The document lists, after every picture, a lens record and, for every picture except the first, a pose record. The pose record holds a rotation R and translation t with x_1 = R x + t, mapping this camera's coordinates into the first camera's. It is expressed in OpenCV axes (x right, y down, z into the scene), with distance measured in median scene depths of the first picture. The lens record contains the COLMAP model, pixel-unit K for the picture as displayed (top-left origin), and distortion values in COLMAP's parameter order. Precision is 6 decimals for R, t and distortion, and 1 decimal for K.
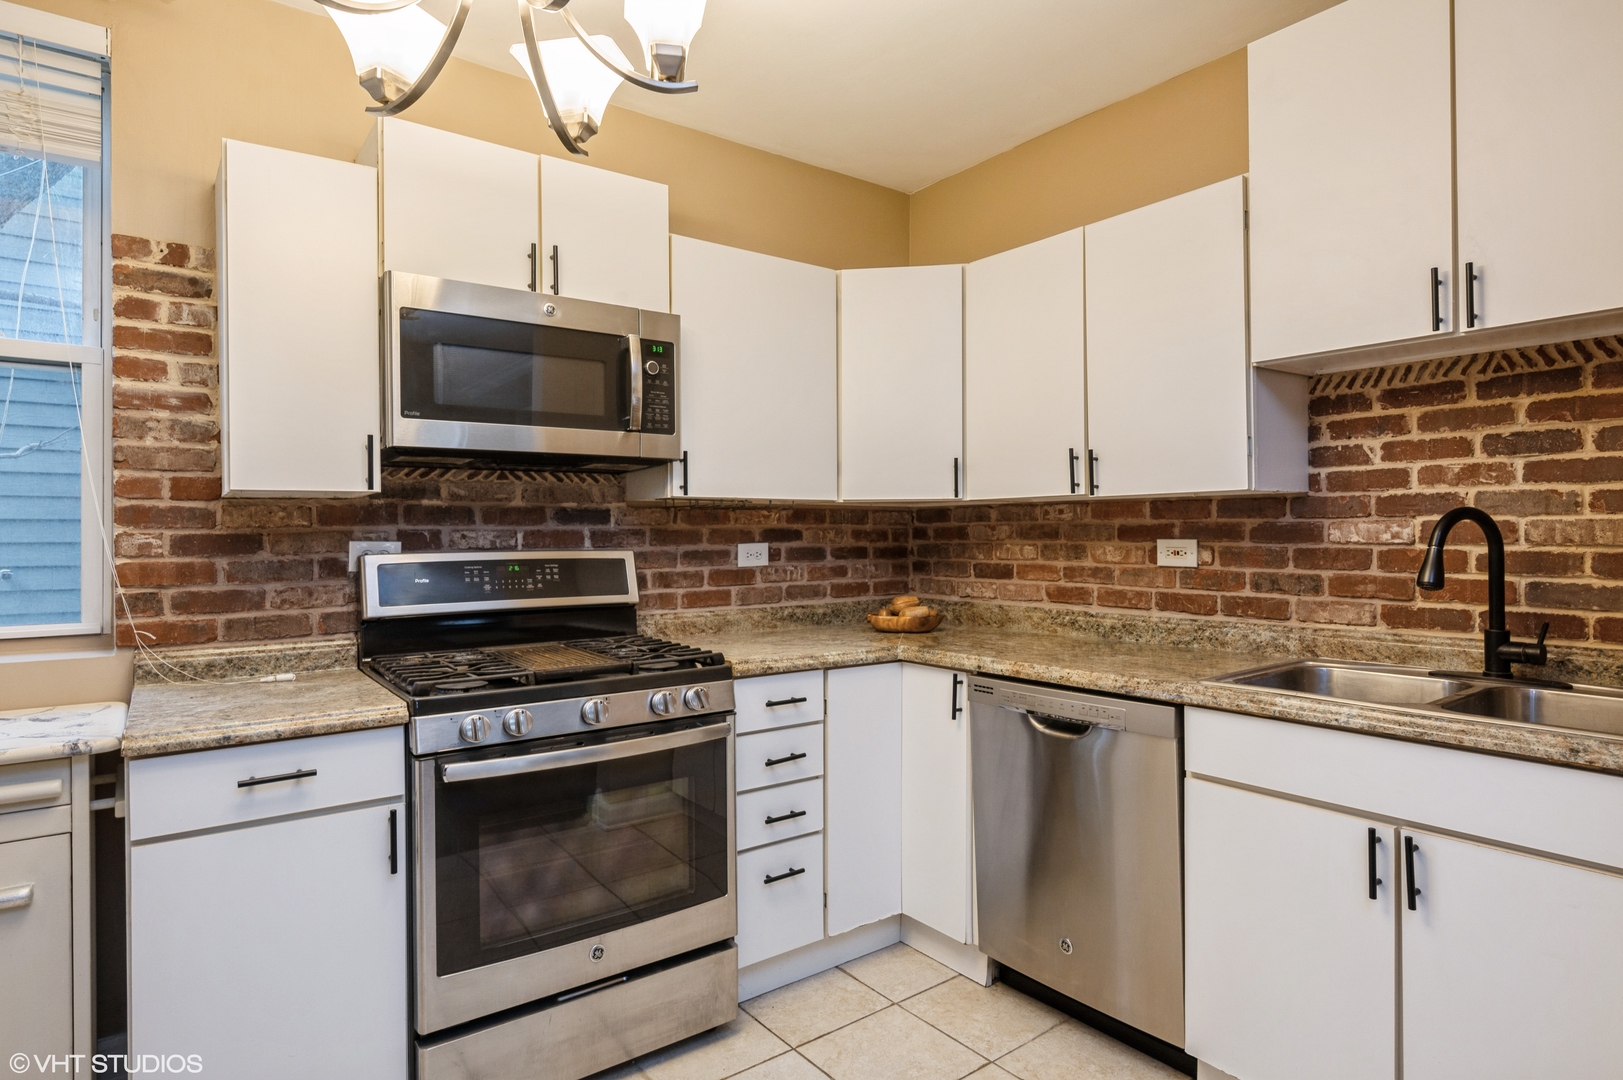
lens RADIAL K [[886.7, 0, 813.7], [0, 886.7, 529.6], [0, 0, 1]] dist [-0.003214, -0.000958]
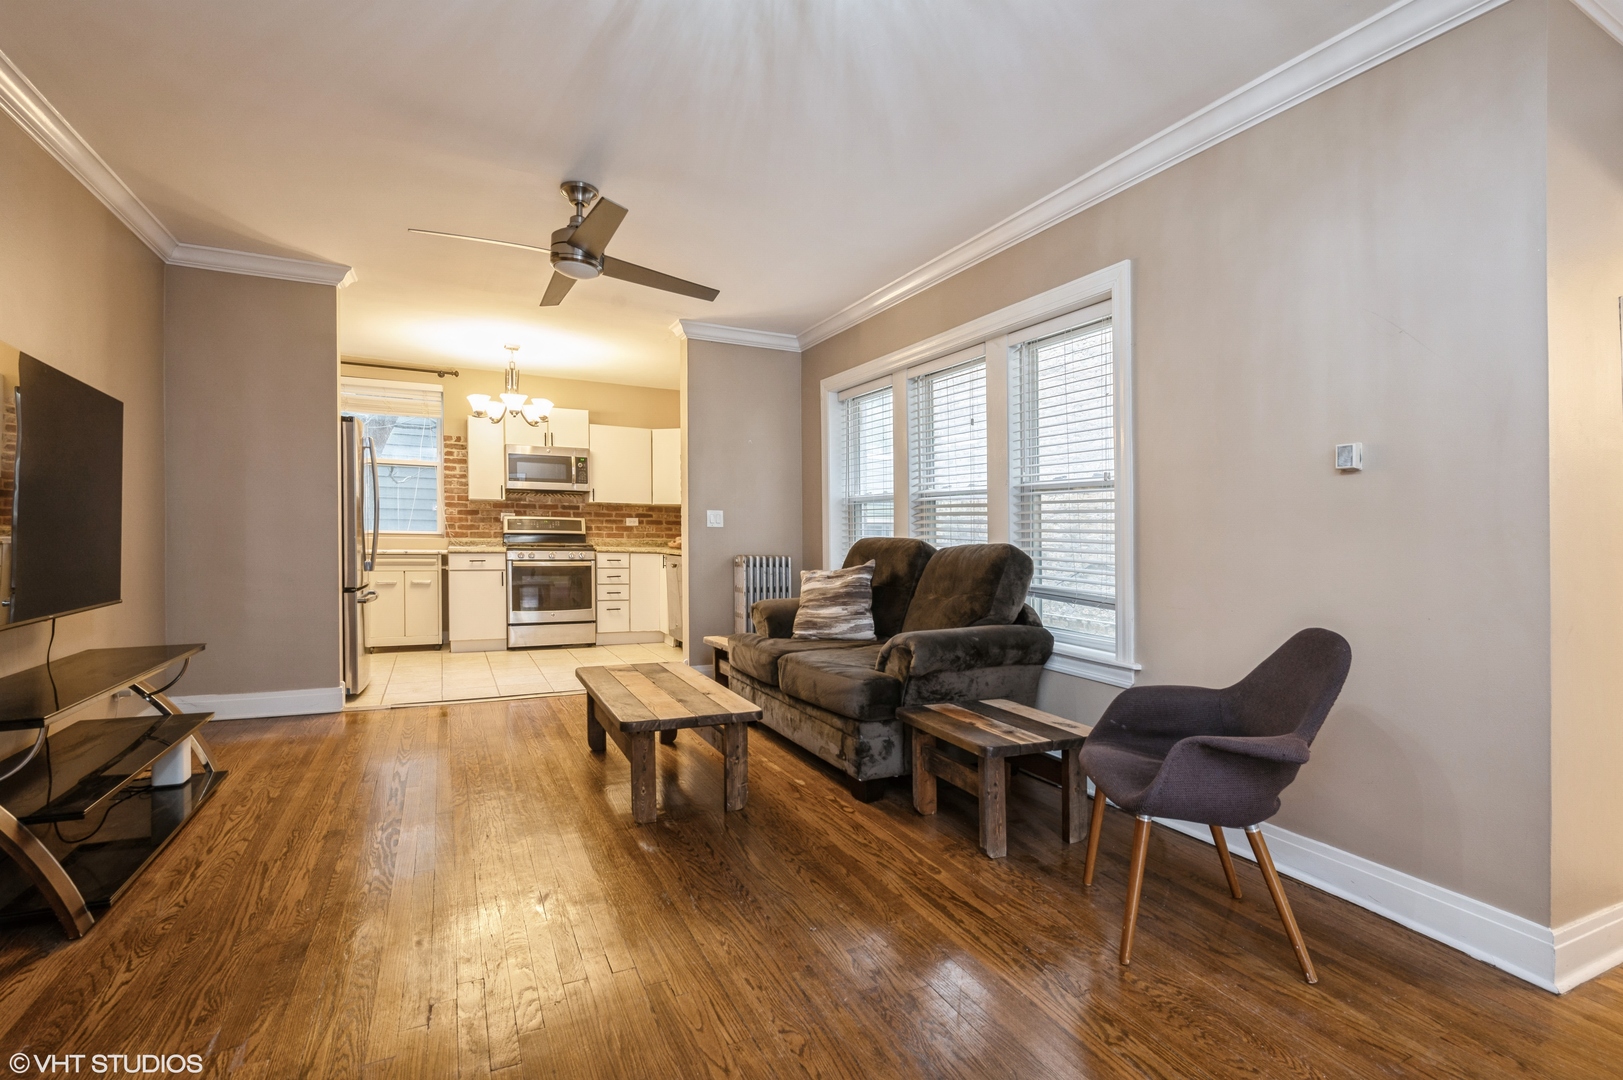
lens RADIAL K [[747.4, 0, 821.6], [0, 747.4, 564.7], [0, 0, 1]] dist [0.018450, -0.000315]
pose [[0.983262, 0.028206, -0.179999, 1.300830], [-0.020302, 0.998753, 0.045605, 0.057052], [0.181061, -0.041188, 0.982609, -1.762222]]
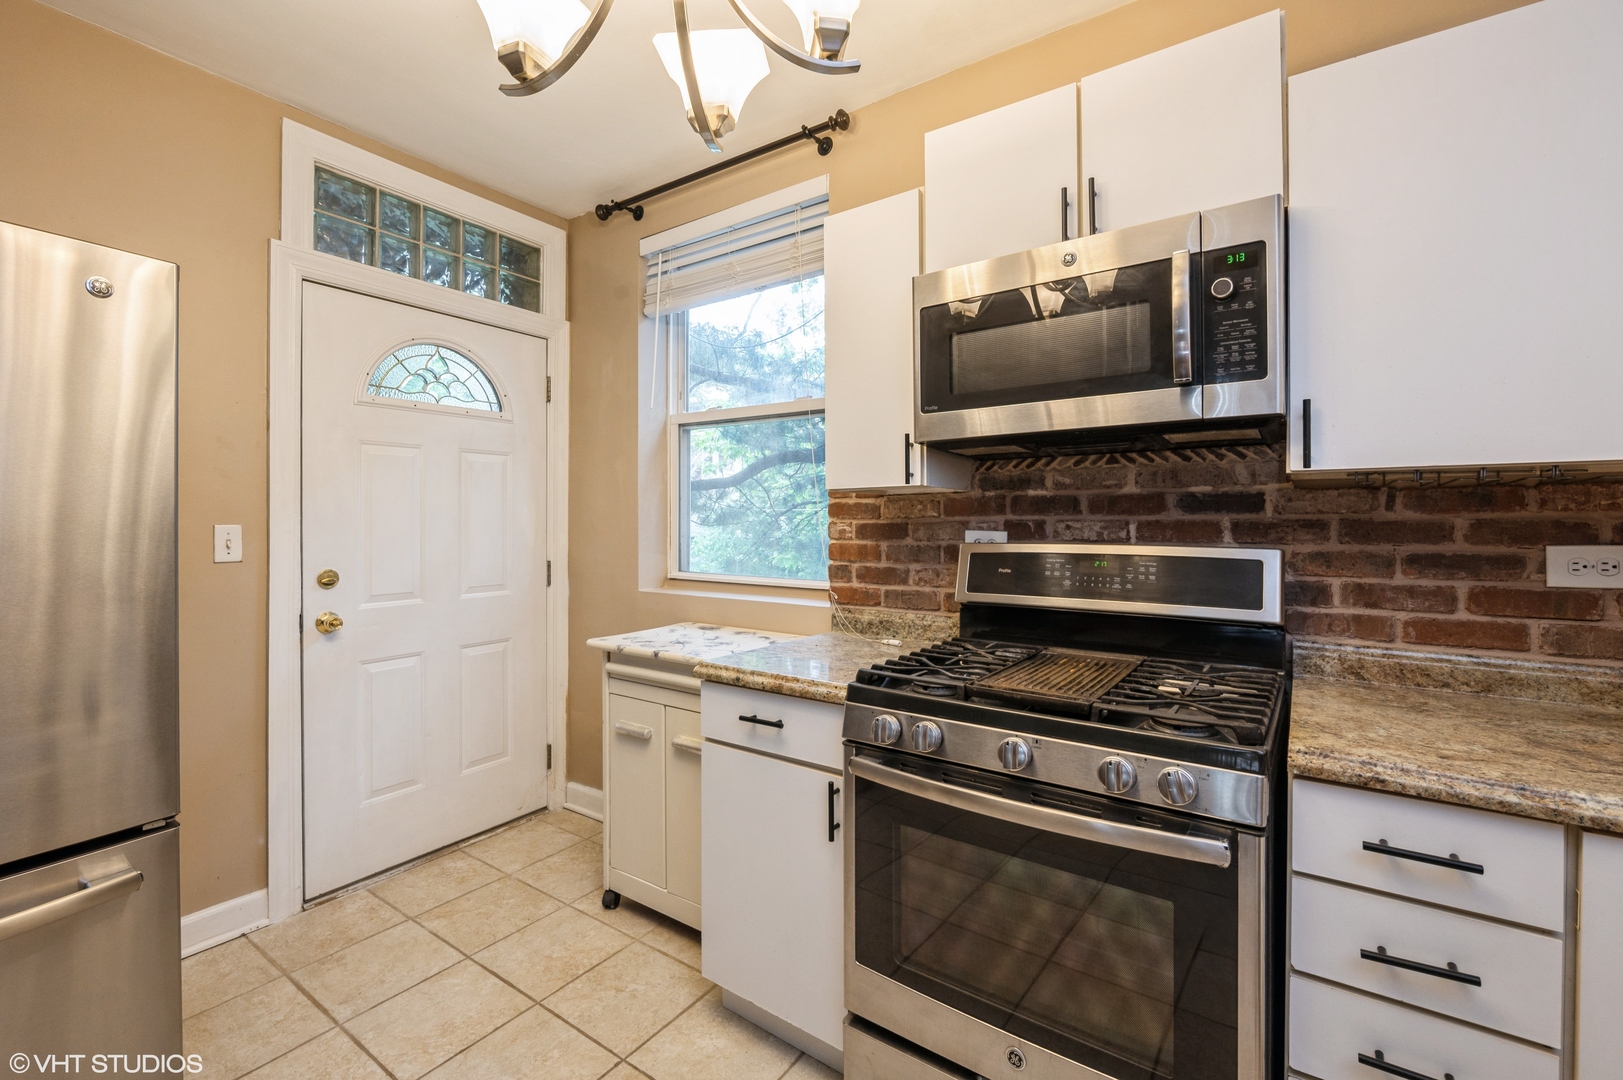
lens RADIAL K [[698.6, 0, 830.0], [0, 698.6, 527.3], [0, 0, 1]] dist [-0.000096, -0.000171]
pose [[0.317484, 0.015070, -0.948144, 0.238136], [0.003041, 0.999852, 0.016911, -0.005552], [0.948259, -0.008253, 0.317391, 0.532162]]
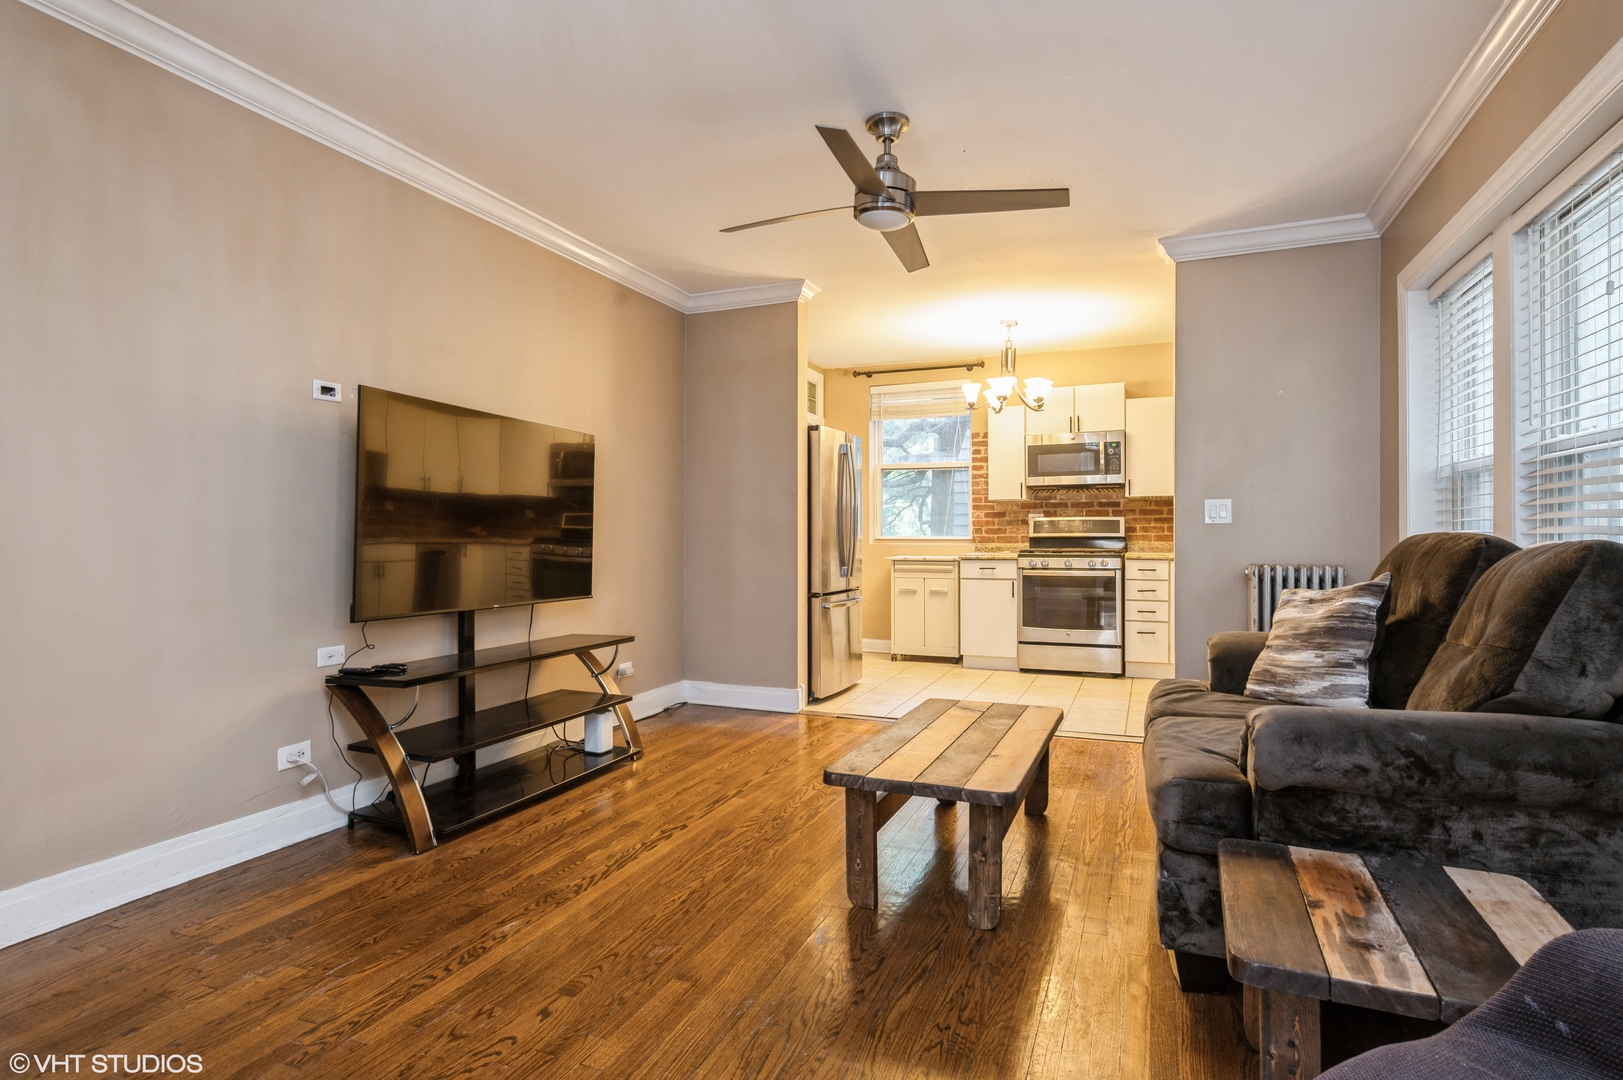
lens RADIAL K [[863.7, 0, 820.7], [0, 863.7, 561.3], [0, 0, 1]] dist [0.004543, 0.000552]
pose [[0.522408, 0.029718, -0.852178, 1.693430], [0.003545, 0.999308, 0.037022, 0.062871], [0.852688, -0.022362, 0.521941, -1.244175]]
